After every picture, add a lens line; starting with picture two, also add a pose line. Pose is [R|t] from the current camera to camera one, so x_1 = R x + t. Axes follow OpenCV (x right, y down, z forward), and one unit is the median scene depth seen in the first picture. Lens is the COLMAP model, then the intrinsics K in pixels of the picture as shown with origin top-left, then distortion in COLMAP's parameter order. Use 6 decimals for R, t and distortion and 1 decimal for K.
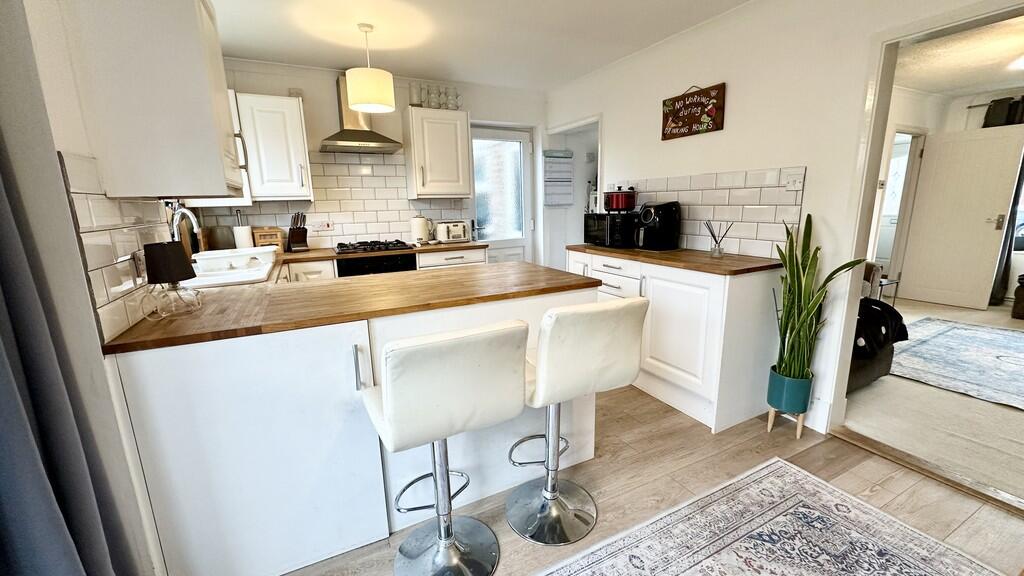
lens RADIAL K [[408.2, 0, 512.7], [0, 408.2, 288.6], [0, 0, 1]] dist [-0.002908, 0.000757]
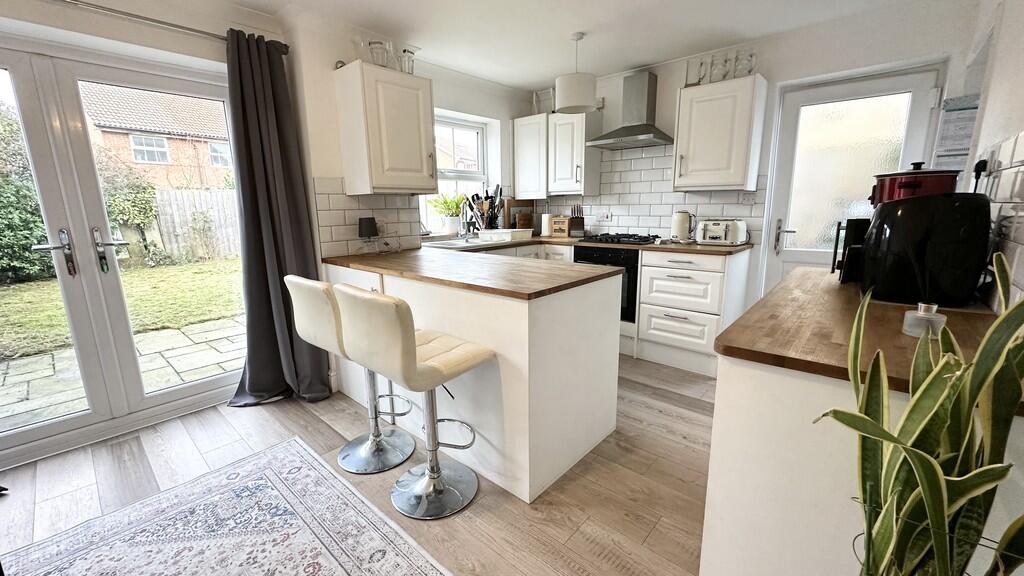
lens RADIAL K [[408.2, 0, 512.5], [0, 408.2, 289.3], [0, 0, 1]] dist [-0.002908, 0.000757]
pose [[0.367402, 0.204976, -0.907194, 0.542643], [-0.187030, 0.971769, 0.143821, -0.079761], [0.911063, 0.116832, 0.395366, 0.373363]]
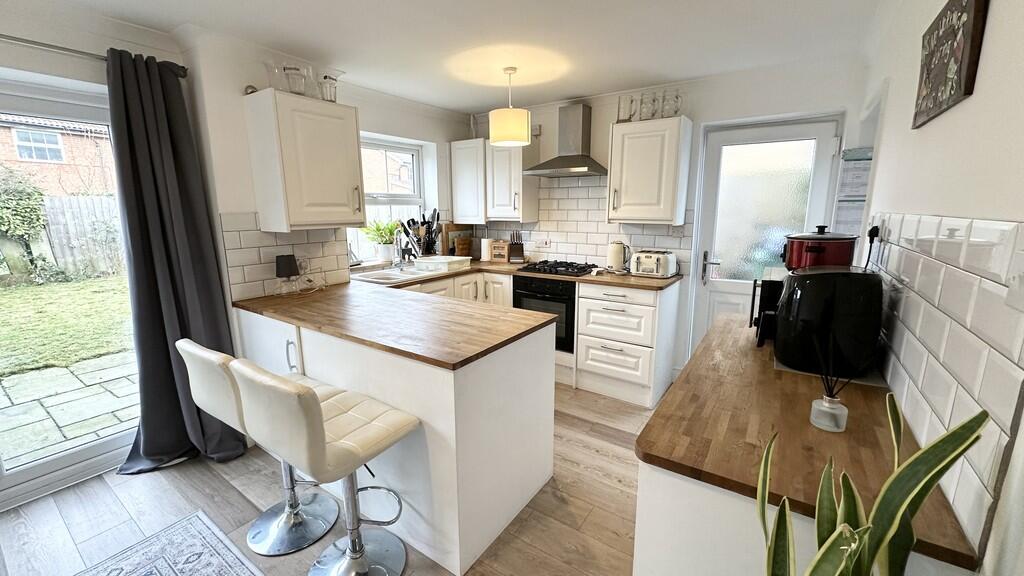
lens RADIAL K [[408.2, 0, 513.2], [0, 408.2, 288.6], [0, 0, 1]] dist [-0.002908, 0.000757]
pose [[0.482566, 0.191650, -0.854634, 0.517259], [-0.188537, 0.975621, 0.112325, -0.152631], [0.855327, 0.106927, 0.506935, 0.399475]]
